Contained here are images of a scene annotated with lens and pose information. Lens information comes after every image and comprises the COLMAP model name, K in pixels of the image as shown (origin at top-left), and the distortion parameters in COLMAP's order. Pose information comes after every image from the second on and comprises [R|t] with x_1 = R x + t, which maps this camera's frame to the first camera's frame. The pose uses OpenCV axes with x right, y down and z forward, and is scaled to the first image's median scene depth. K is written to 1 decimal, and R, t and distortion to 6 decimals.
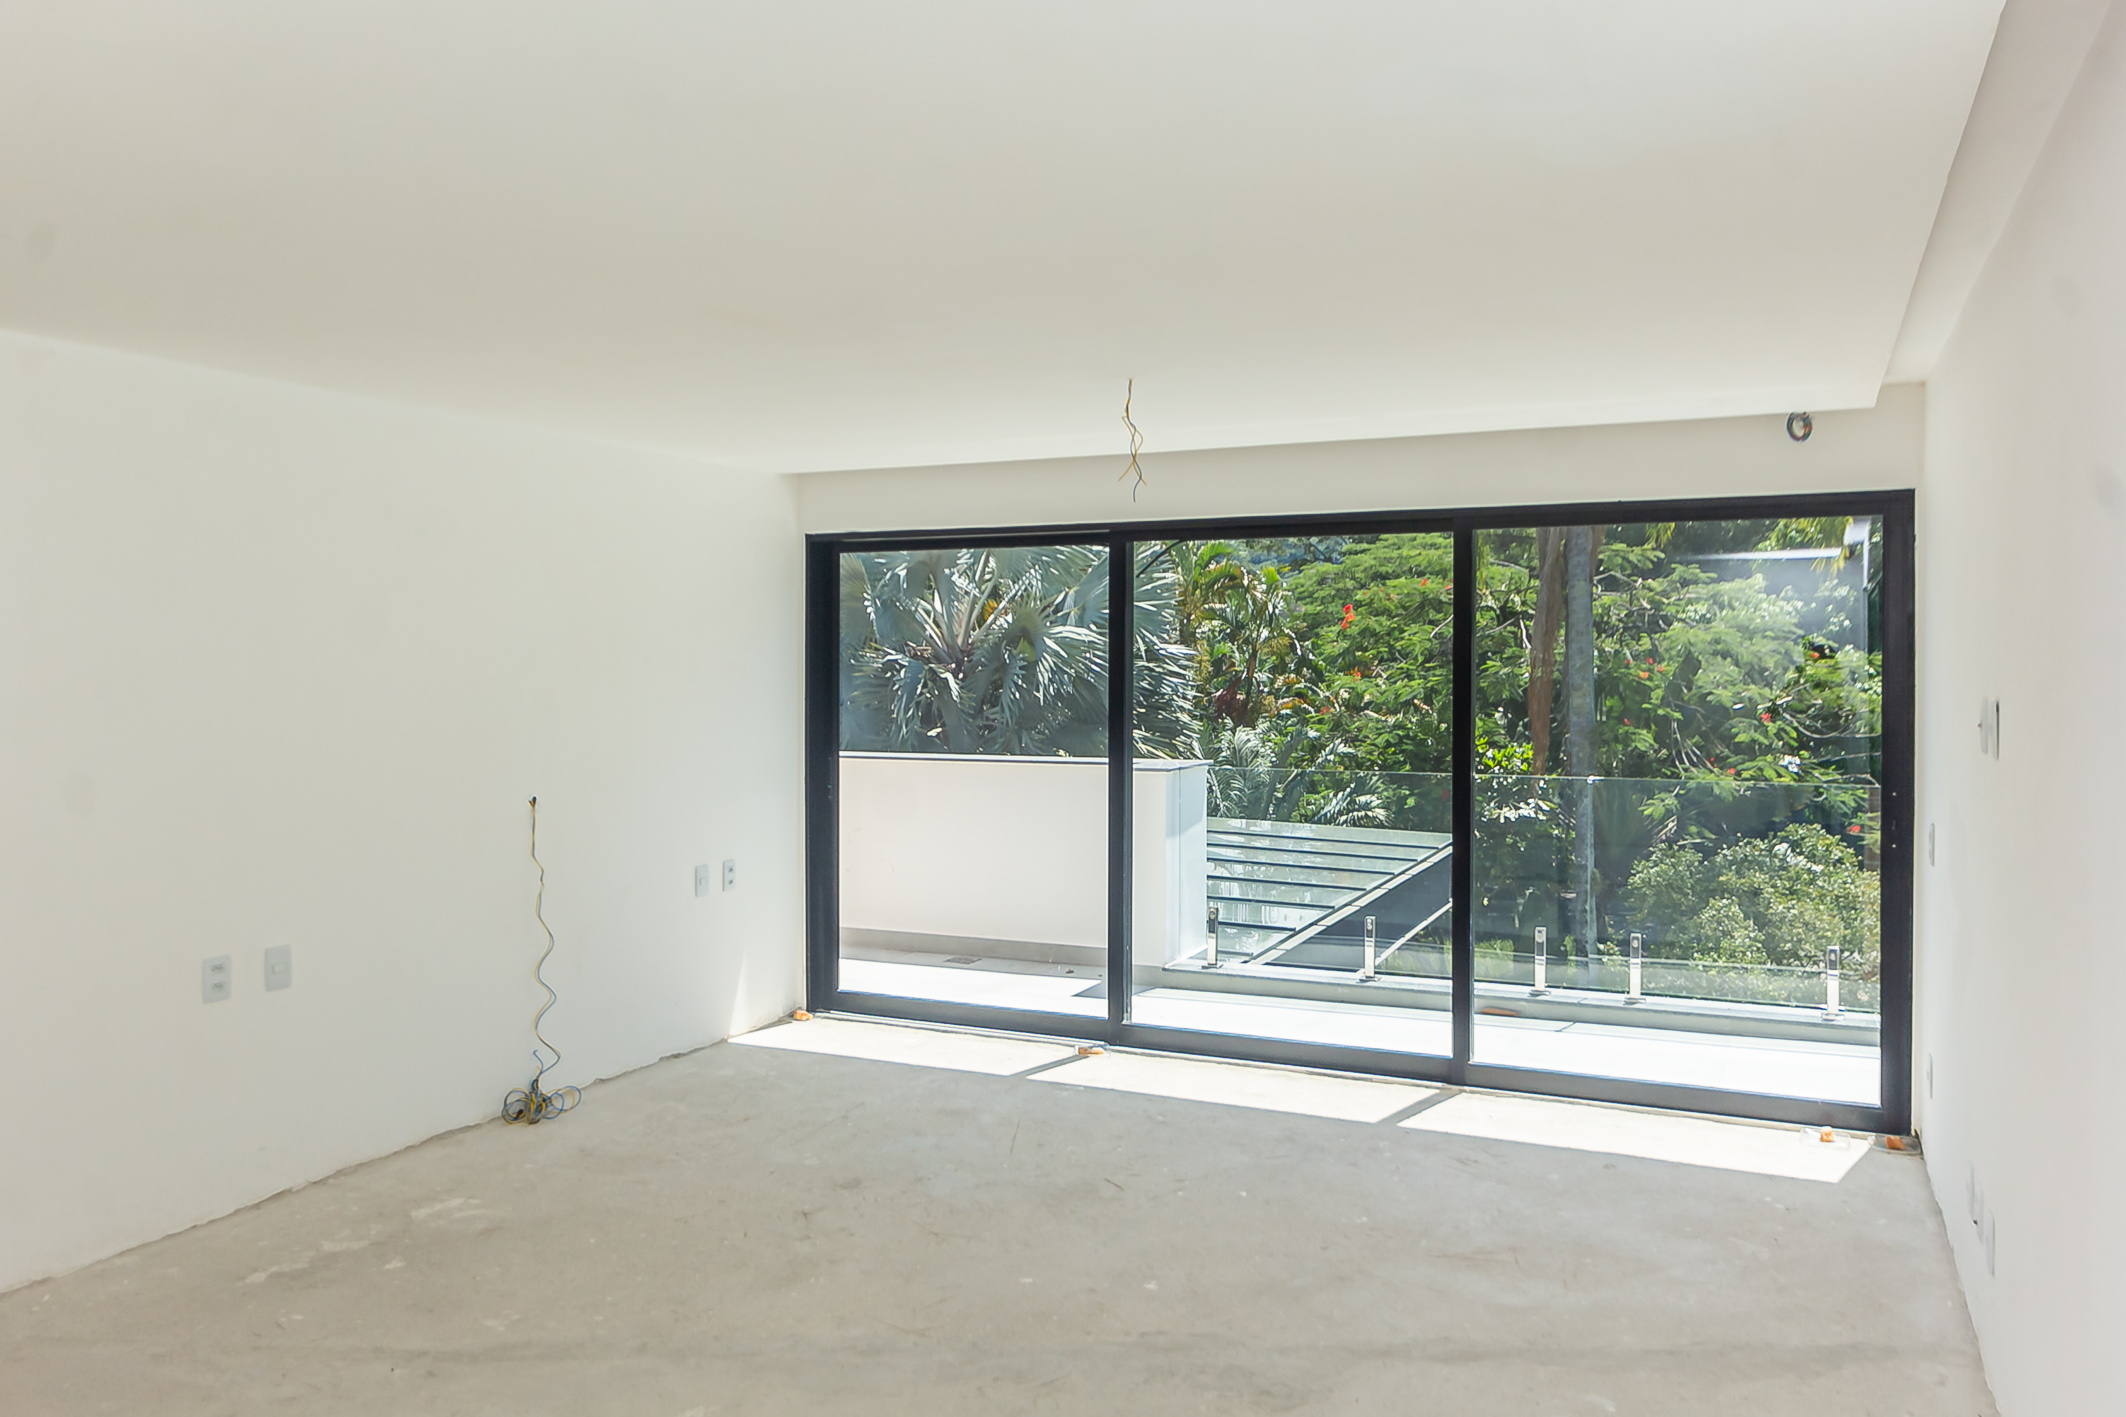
lens RADIAL K [[1604.0, 0, 1049.5], [0, 1604.0, 686.8], [0, 0, 1]] dist [0.002853, -0.005076]
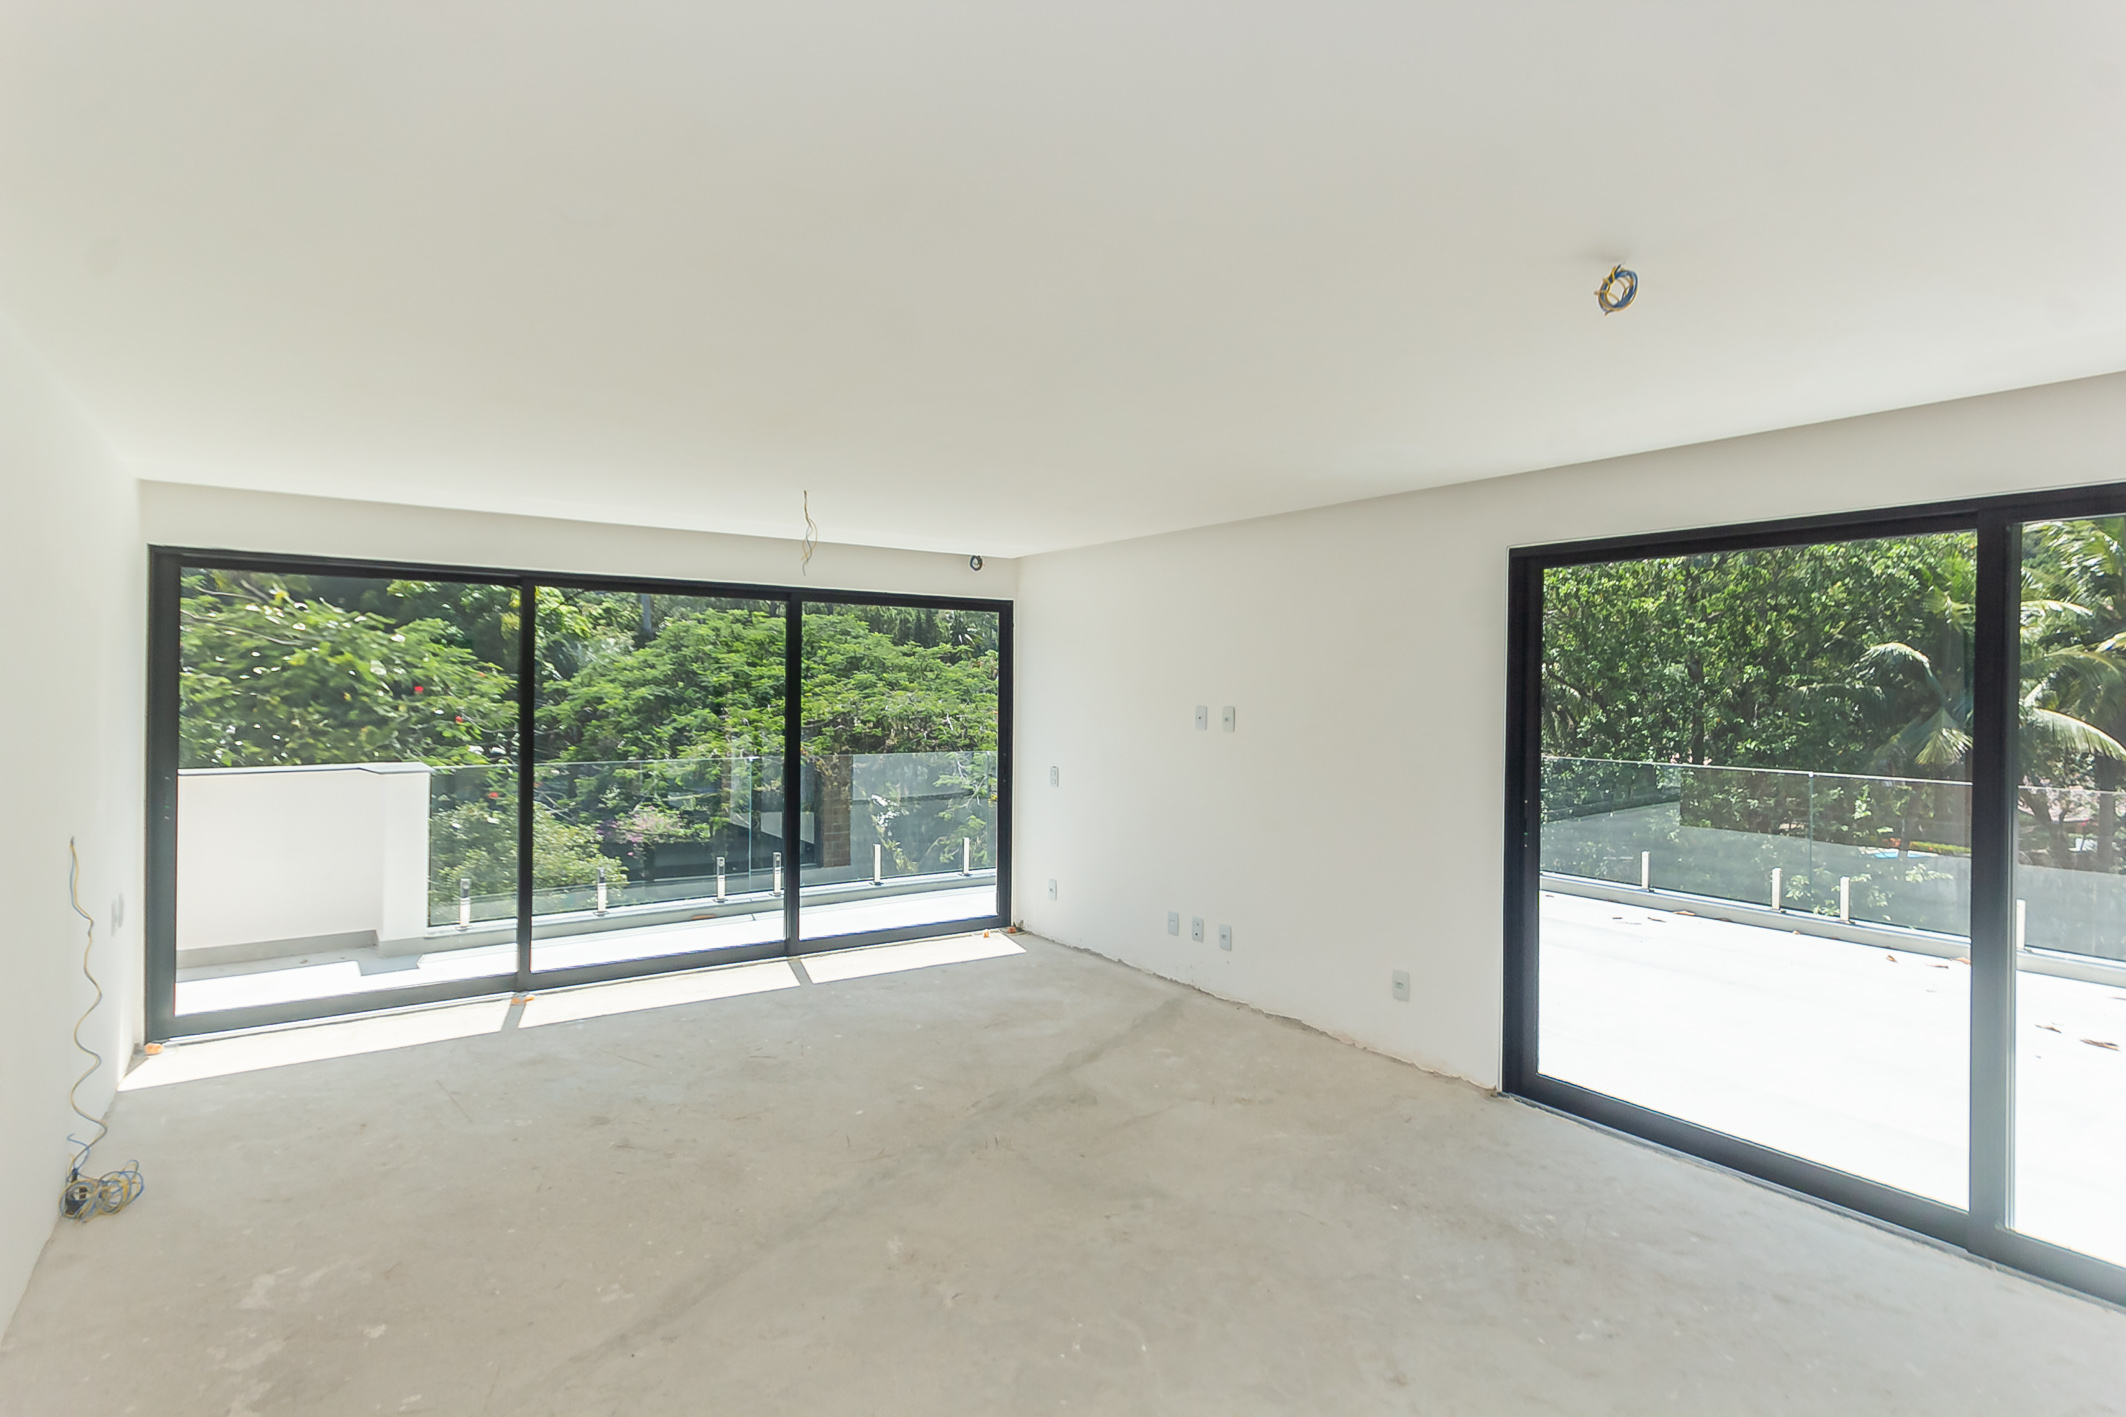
lens RADIAL K [[1101.8, 0, 1075.8], [0, 1101.8, 692.1], [0, 0, 1]] dist [0.008492, -0.001424]
pose [[0.488633, 0.000895, 0.872489, -0.559266], [0.001912, 0.999996, -0.002097, -0.005914], [-0.872487, 0.002693, 0.488630, 0.240175]]
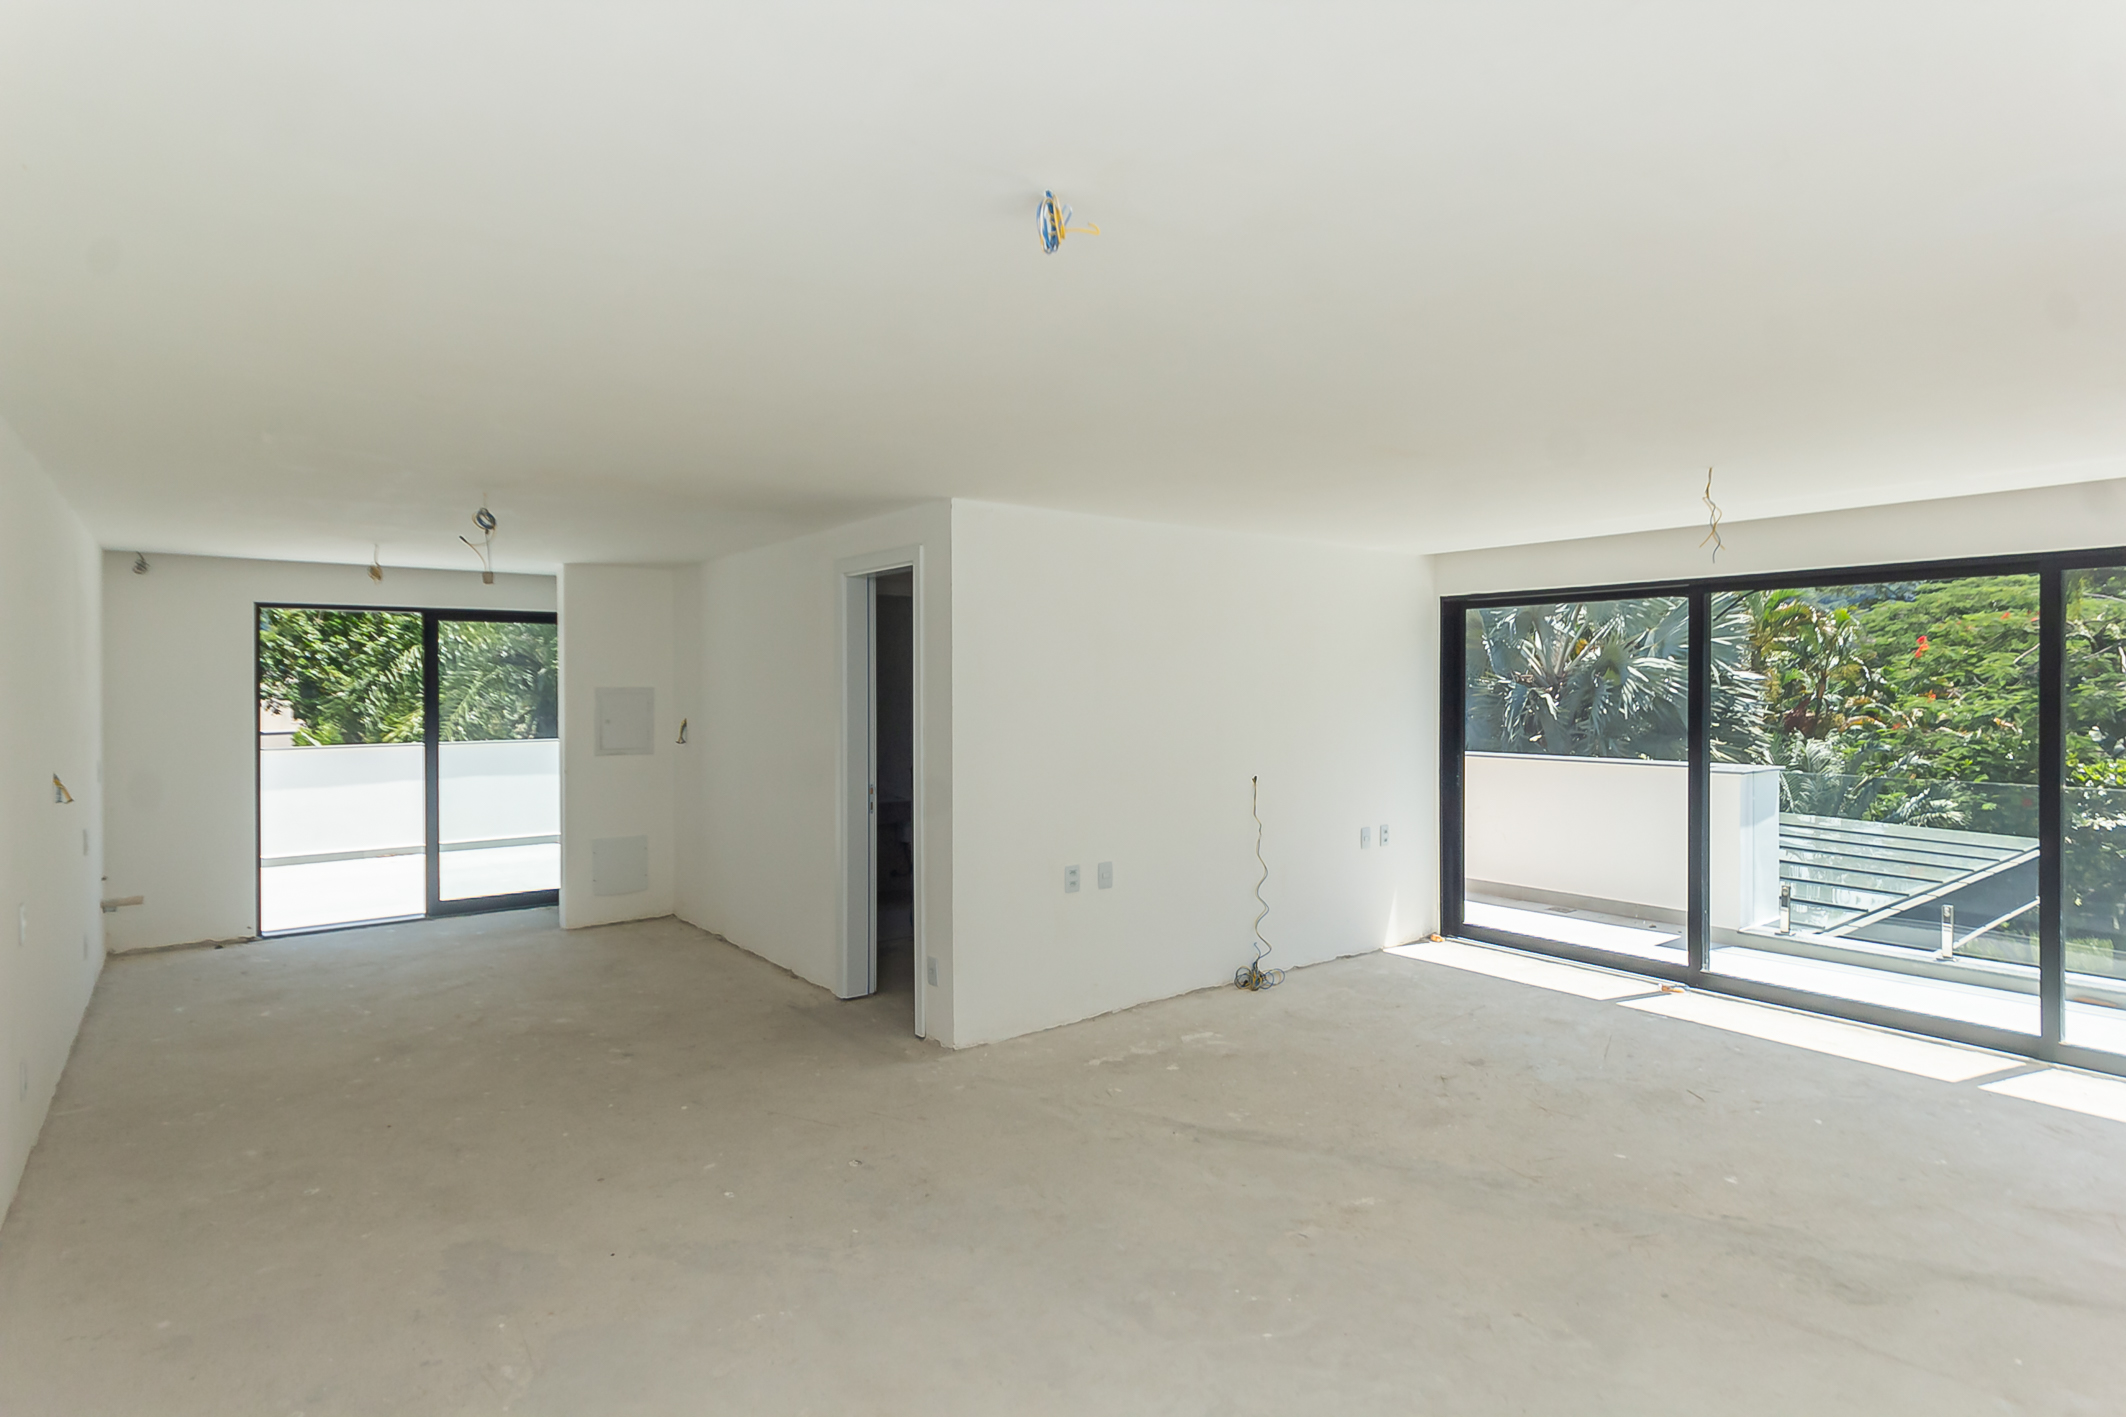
lens RADIAL K [[1101.8, 0, 1055.4], [0, 1101.8, 693.0], [0, 0, 1]] dist [0.008492, -0.001424]
pose [[0.887192, 0.001974, -0.461396, -0.005557], [-0.005844, 0.999959, -0.006958, -0.002144], [0.461363, 0.008869, 0.887167, -0.019416]]
